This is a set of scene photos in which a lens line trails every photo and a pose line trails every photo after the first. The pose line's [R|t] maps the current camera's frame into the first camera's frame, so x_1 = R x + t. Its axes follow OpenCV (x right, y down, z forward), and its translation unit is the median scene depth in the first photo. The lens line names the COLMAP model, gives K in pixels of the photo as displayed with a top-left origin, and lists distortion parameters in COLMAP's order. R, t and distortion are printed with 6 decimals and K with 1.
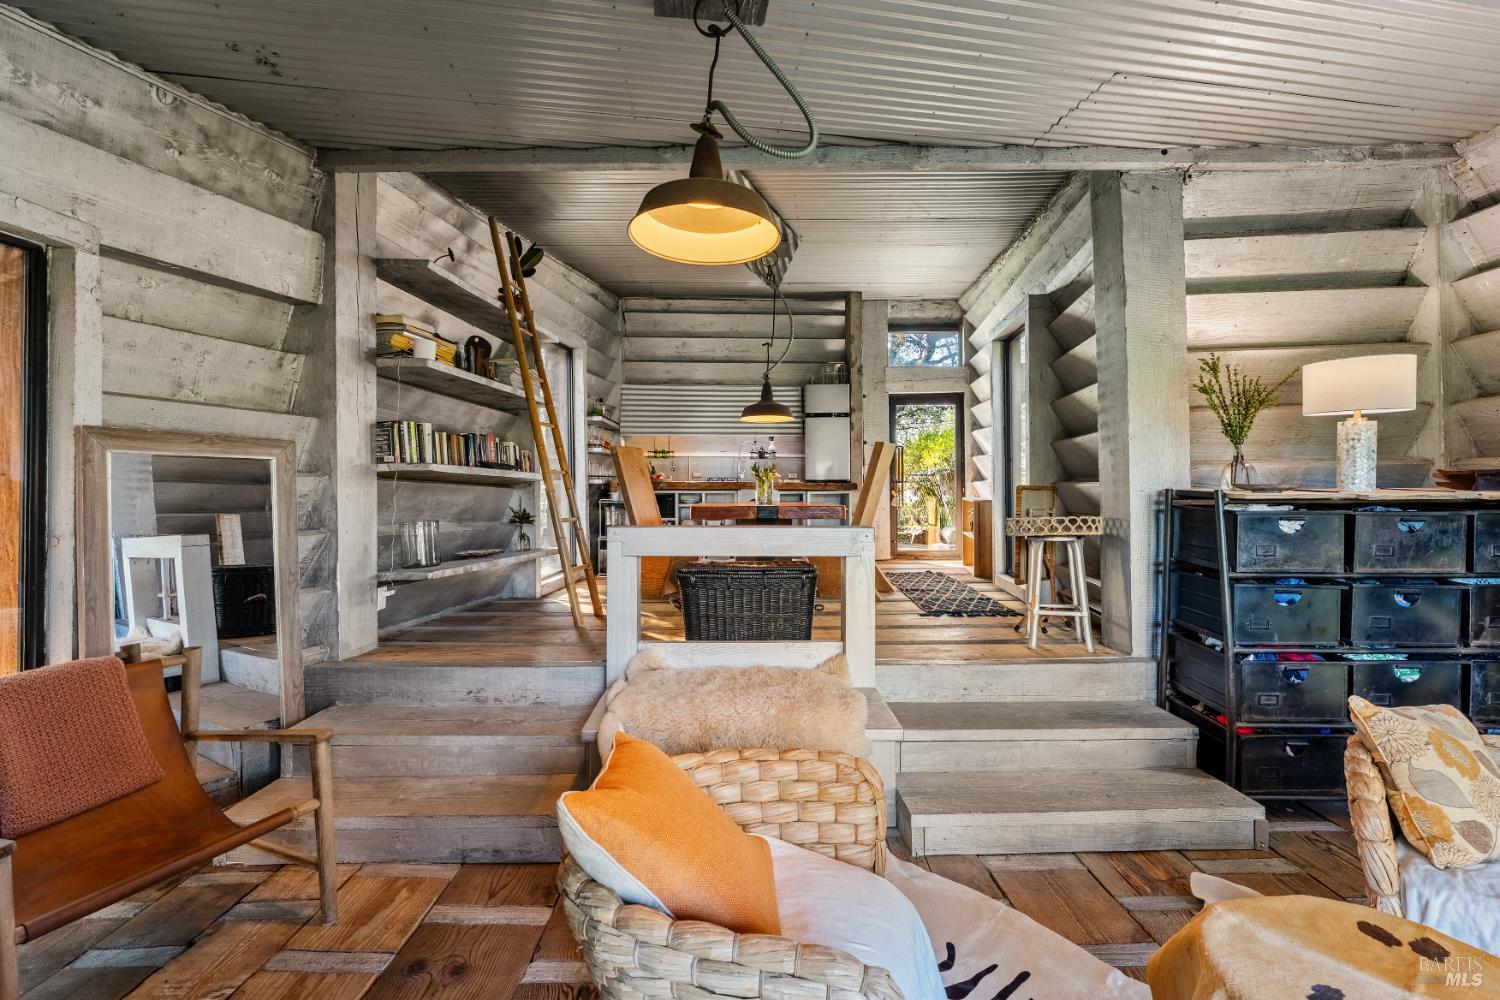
lens RADIAL K [[619.2, 0, 707.8], [0, 619.2, 481.1], [0, 0, 1]] dist [-0.000032, -0.000030]
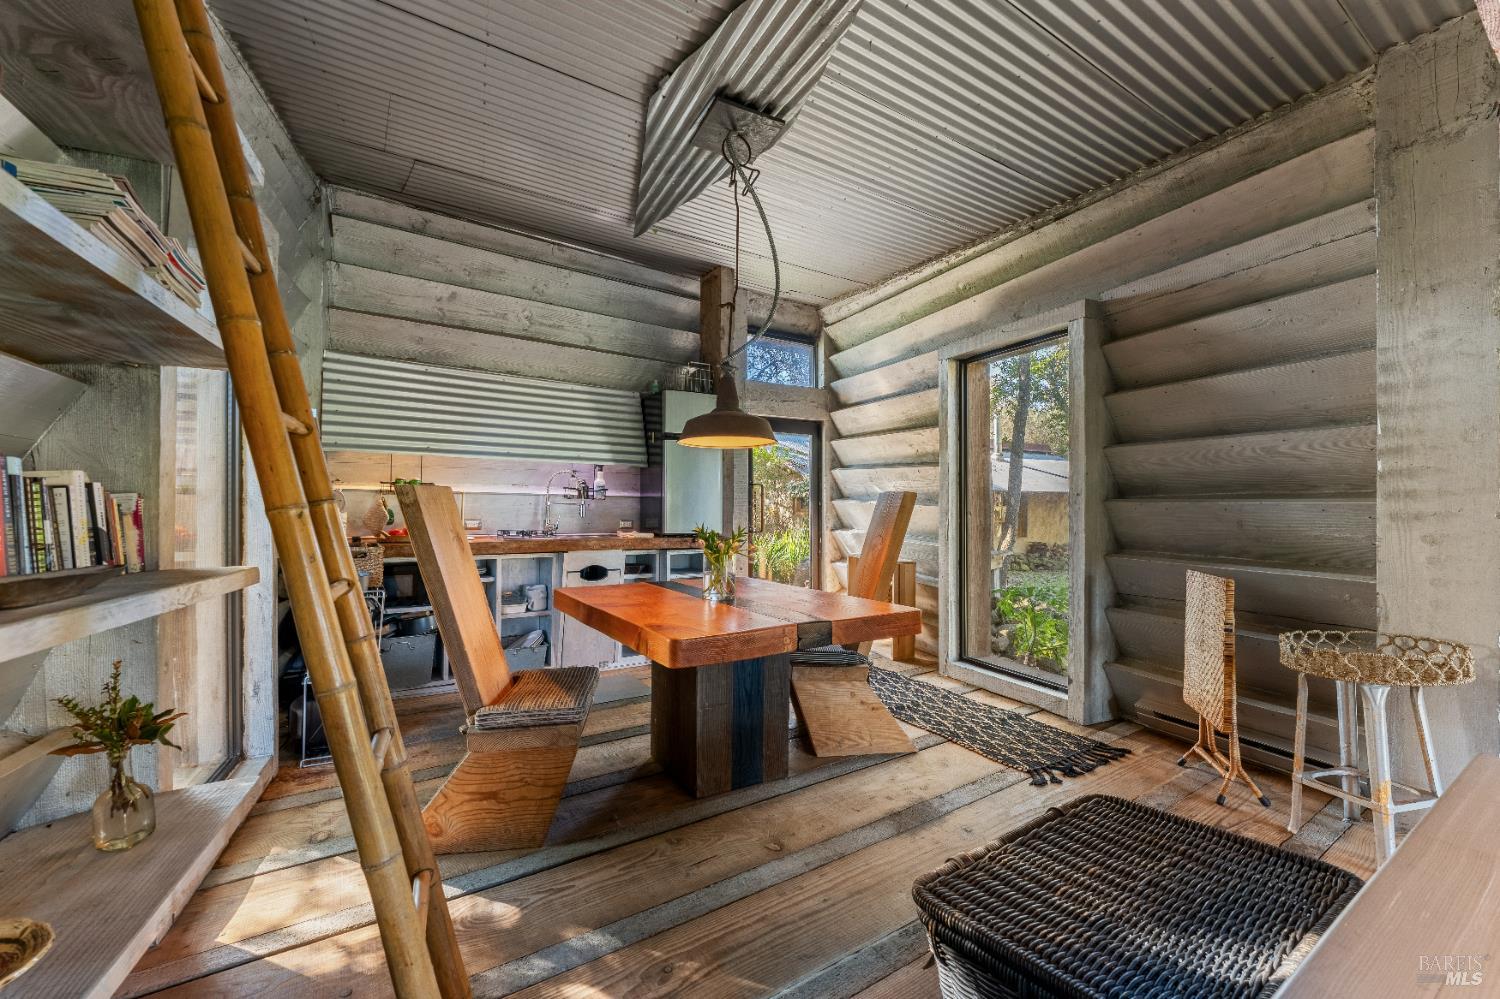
lens RADIAL K [[637.5, 0, 750.0], [0, 637.5, 499.5], [0, 0, 1]] dist [-0.001381, -0.000362]
pose [[0.829748, 0.015216, 0.557931, -0.144397], [-0.011383, 0.999882, -0.010339, -0.032316], [-0.558023, 0.002228, 0.829823, 0.377747]]
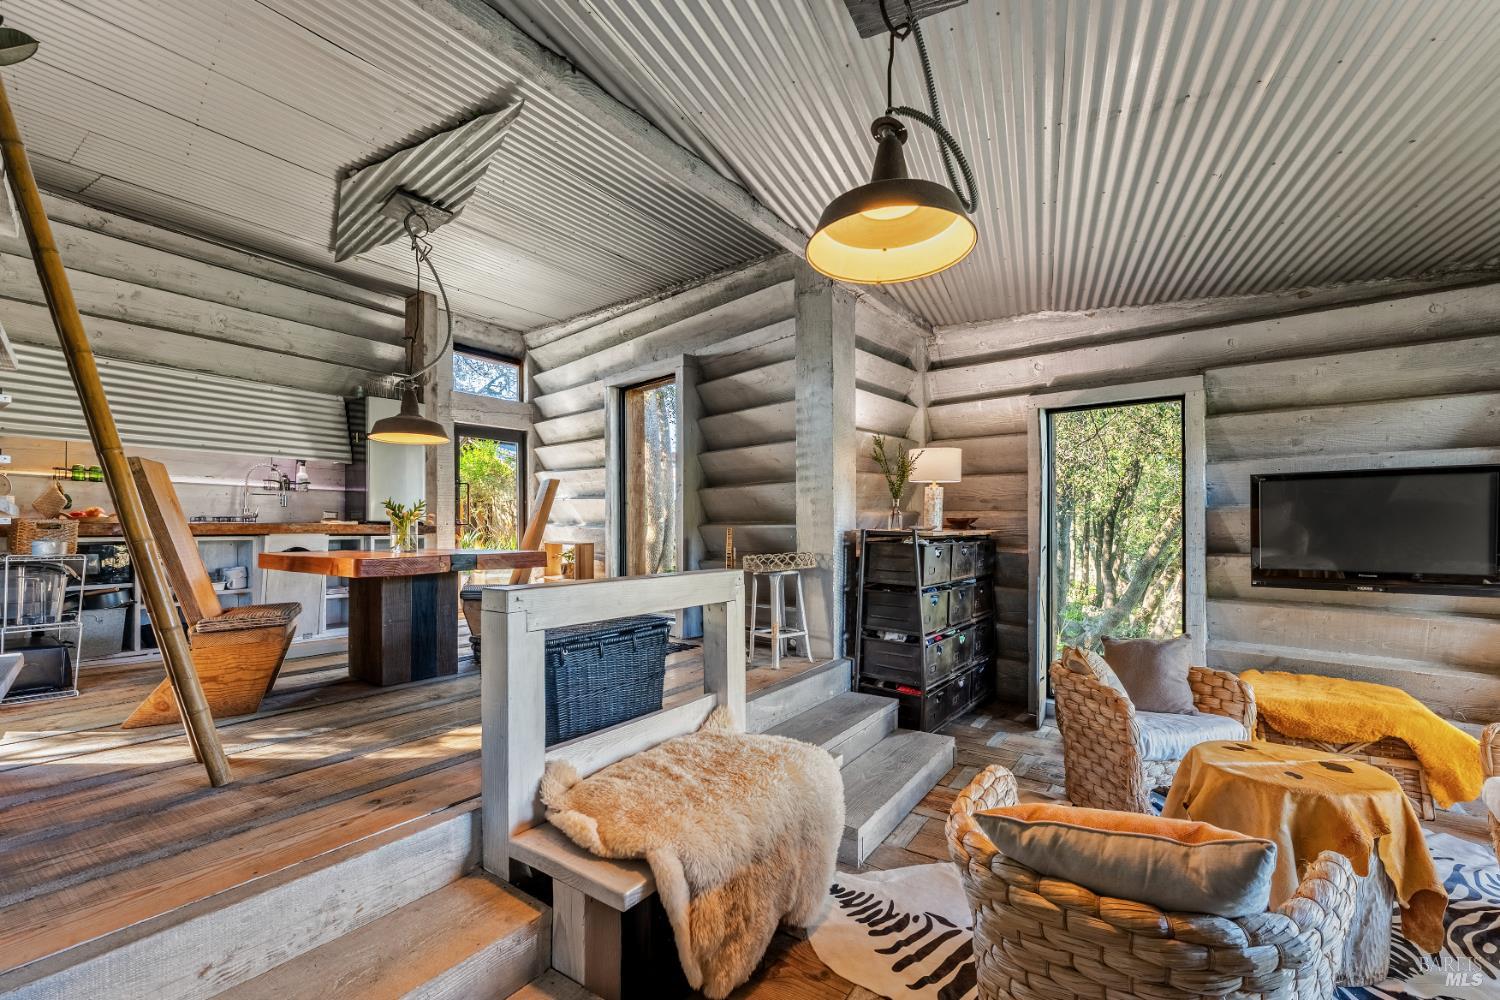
lens RADIAL K [[650.7, 0, 746.8], [0, 650.7, 523.3], [0, 0, 1]] dist [-0.003694, -0.000363]
pose [[0.575057, 0.006355, 0.818088, -0.224138], [-0.003204, 0.999980, -0.005516, 0.002942], [-0.818107, 0.000551, 0.575066, 0.158186]]
